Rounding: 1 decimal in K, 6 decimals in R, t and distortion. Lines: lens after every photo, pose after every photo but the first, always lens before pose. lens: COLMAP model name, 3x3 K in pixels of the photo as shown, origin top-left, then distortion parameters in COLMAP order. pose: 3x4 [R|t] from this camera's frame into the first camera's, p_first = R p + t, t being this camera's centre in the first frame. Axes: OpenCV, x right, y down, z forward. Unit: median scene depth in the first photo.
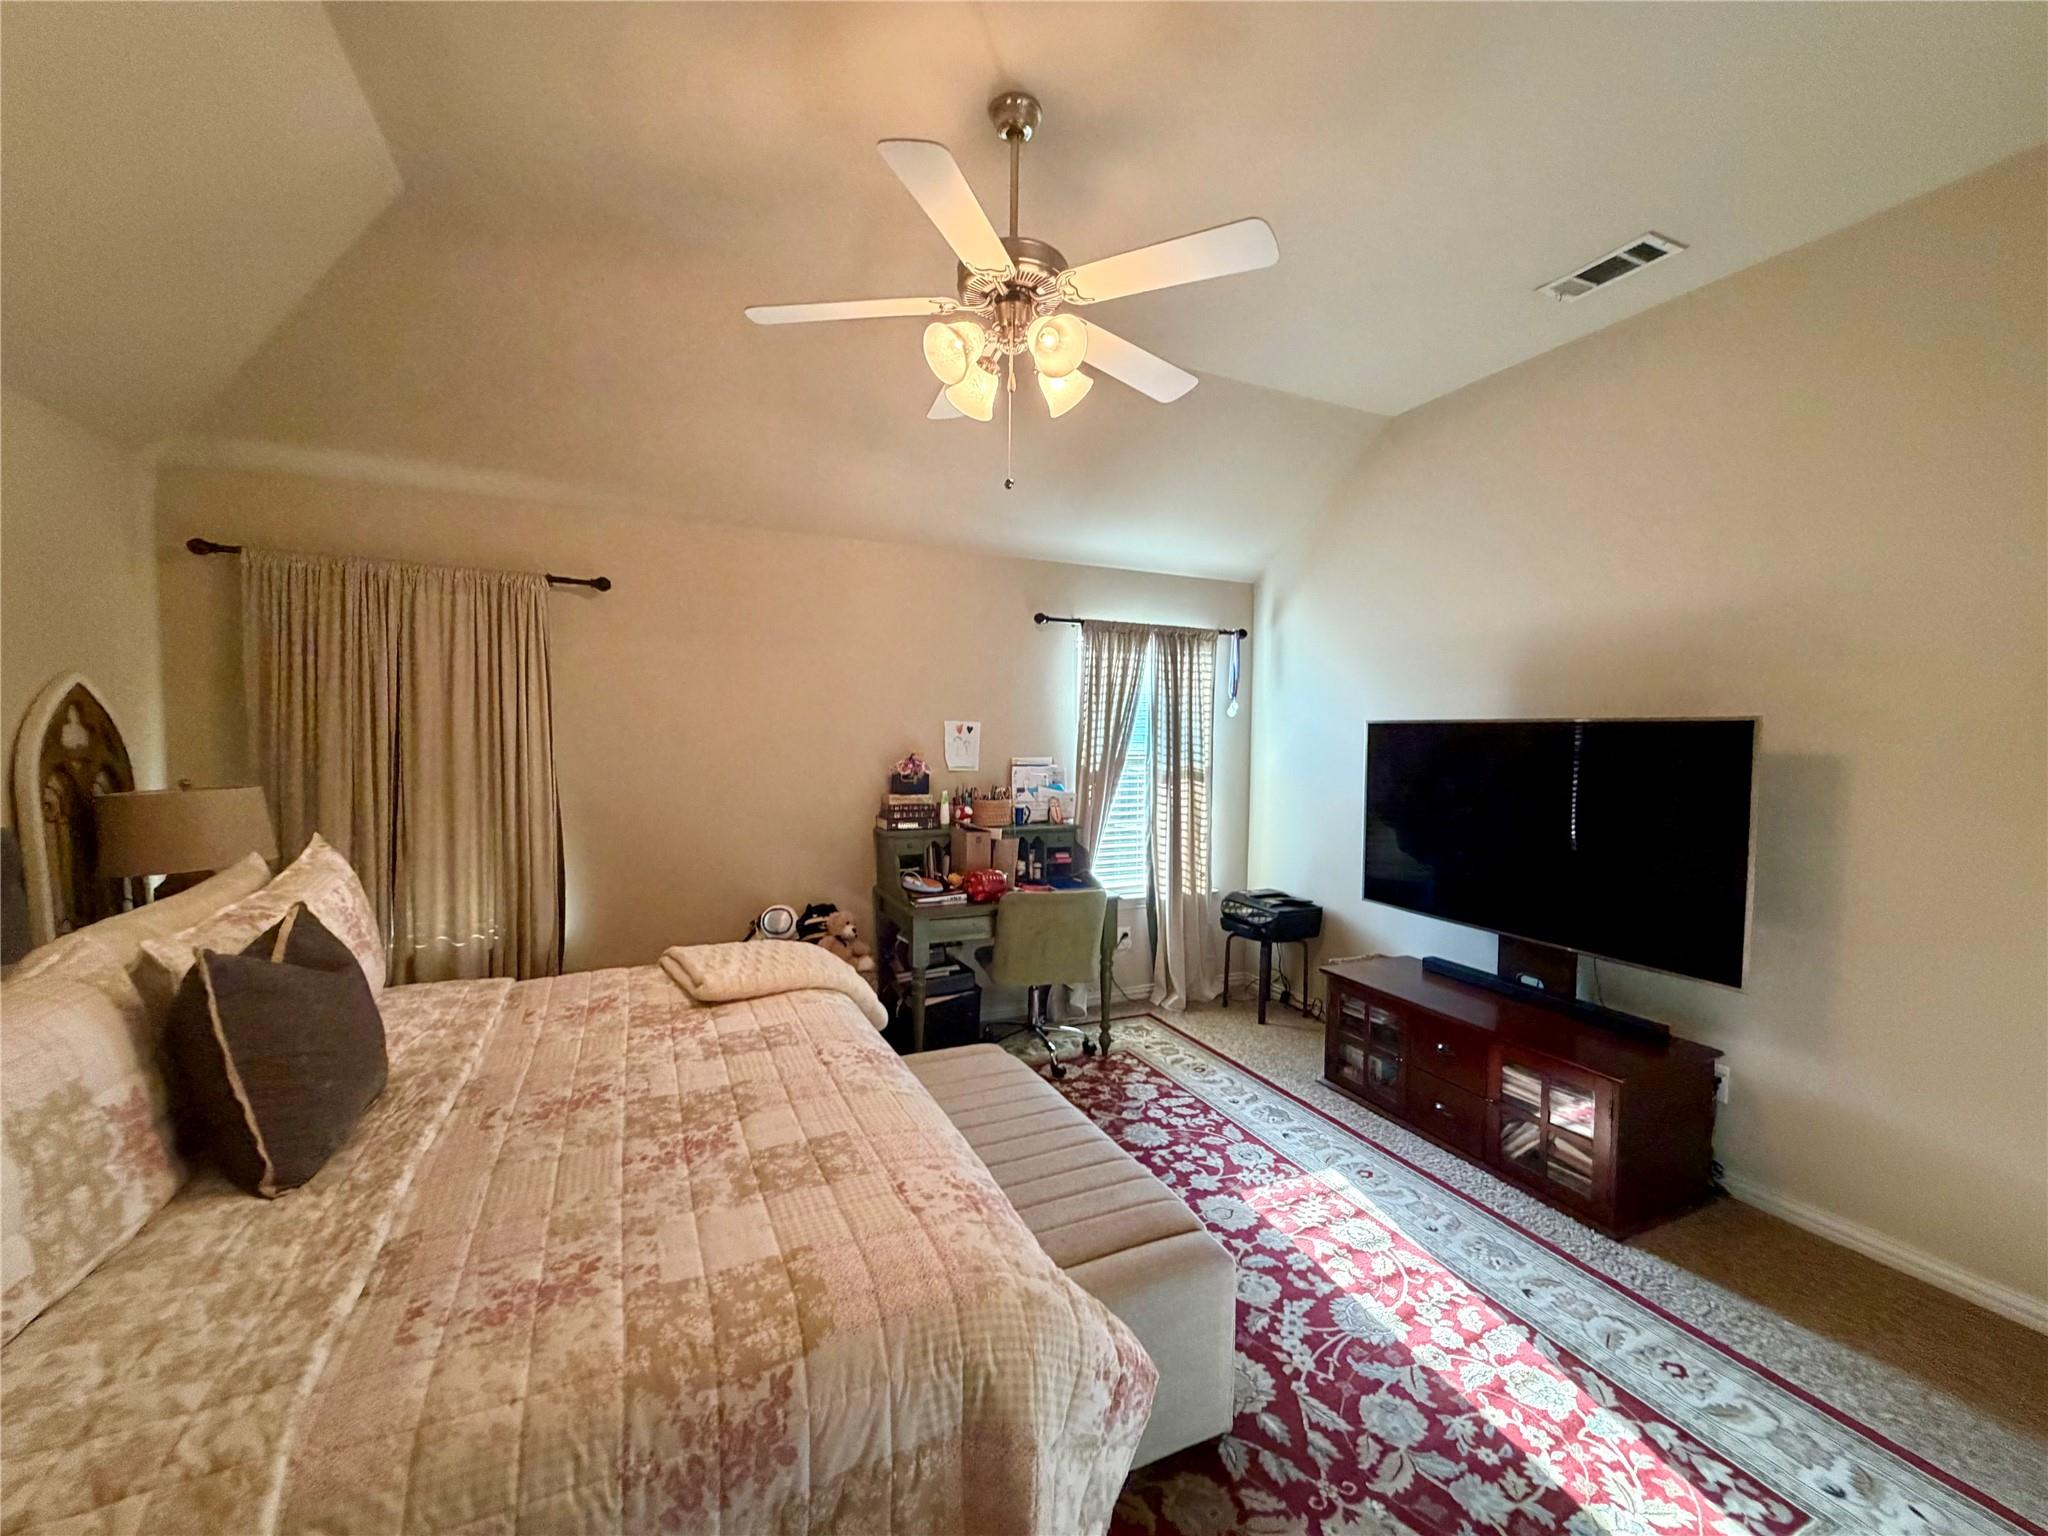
lens RADIAL K [[813.0, 0, 1016.7], [0, 813.0, 771.9], [0, 0, 1]] dist [0.000342, 0.000493]
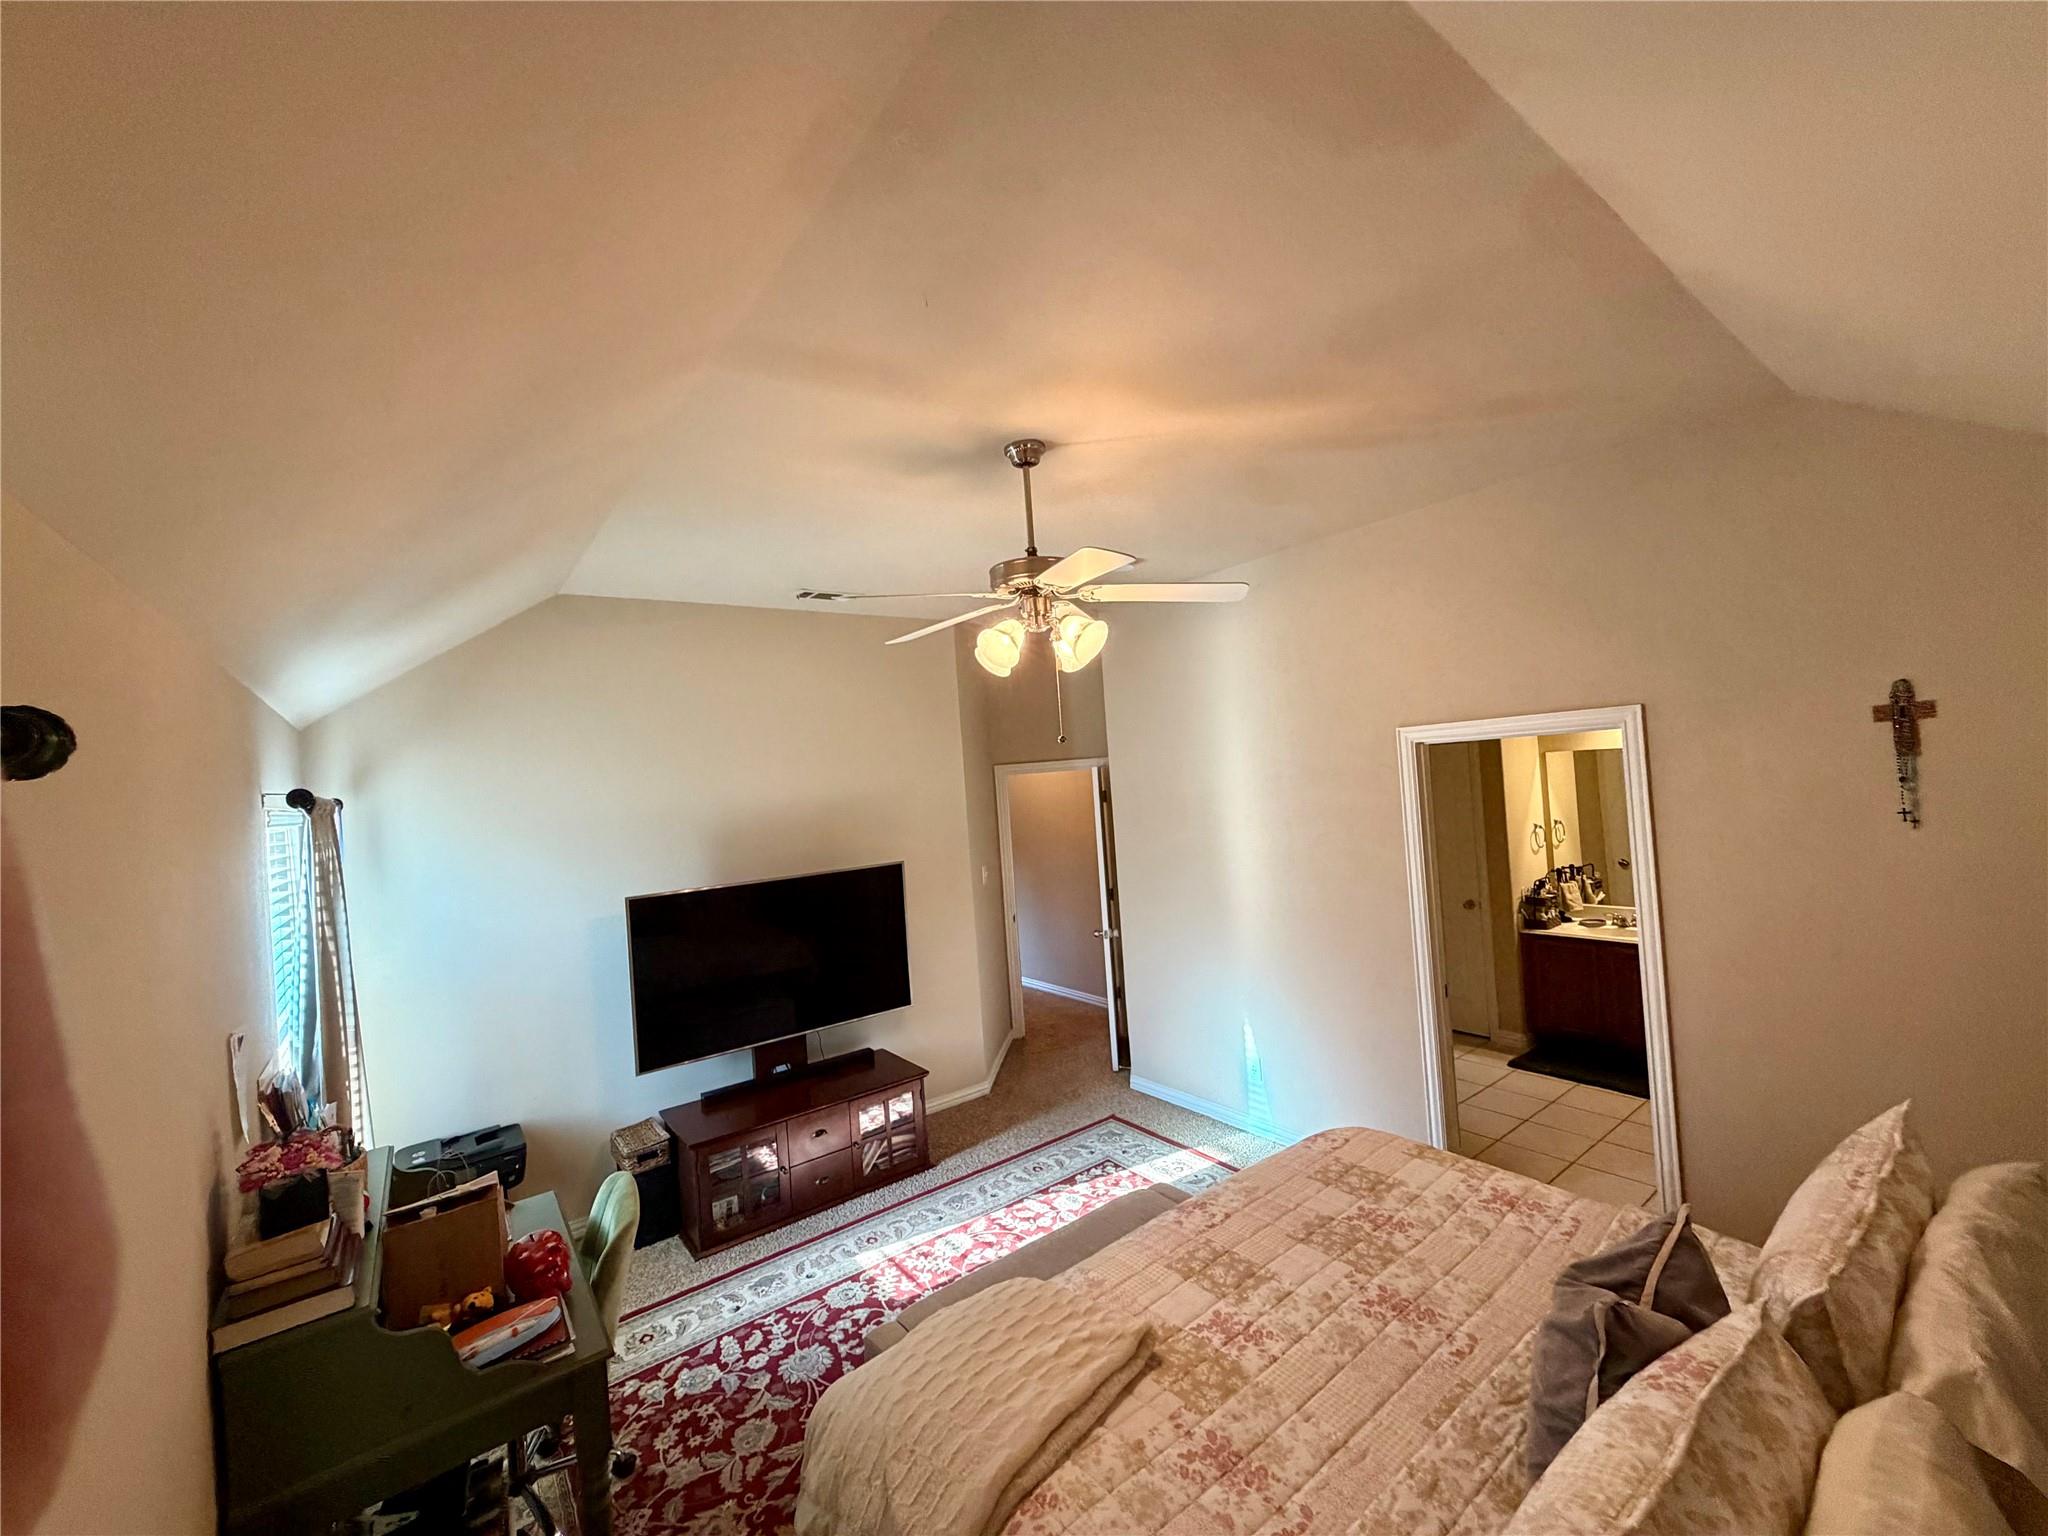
lens RADIAL K [[813.0, 0, 1016.7], [0, 813.0, 771.9], [0, 0, 1]] dist [0.000342, 0.000493]
pose [[-0.218236, 0.012790, 0.975812, -0.870368], [0.115239, 0.993256, 0.012754, -0.229767], [-0.969068, 0.115235, -0.218238, 0.948460]]
